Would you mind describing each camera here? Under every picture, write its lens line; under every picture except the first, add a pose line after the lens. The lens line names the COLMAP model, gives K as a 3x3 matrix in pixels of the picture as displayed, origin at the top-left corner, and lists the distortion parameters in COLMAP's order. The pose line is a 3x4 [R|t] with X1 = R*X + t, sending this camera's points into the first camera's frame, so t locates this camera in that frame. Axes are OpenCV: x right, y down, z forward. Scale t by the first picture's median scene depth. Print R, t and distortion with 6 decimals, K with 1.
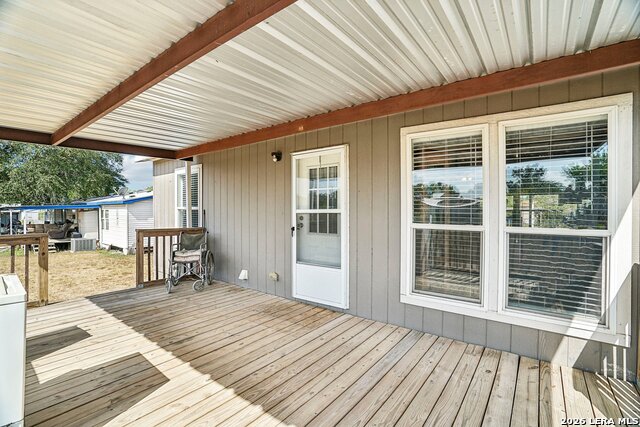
lens RADIAL K [[293.5, 0, 320.1], [0, 293.5, 213.4], [0, 0, 1]] dist [-0.030747, 0.002738]
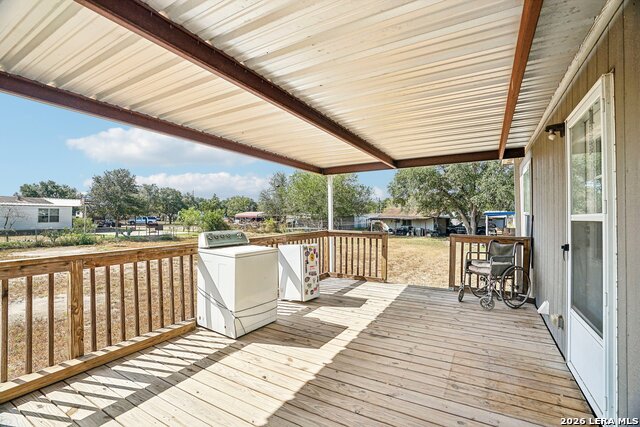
lens RADIAL K [[293.5, 0, 319.7], [0, 293.5, 212.7], [0, 0, 1]] dist [-0.030747, 0.002738]
pose [[0.142068, -0.013373, -0.989767, 0.543039], [-0.006226, 0.999877, -0.014403, -0.007983], [0.989837, 0.008209, 0.141967, 0.570123]]
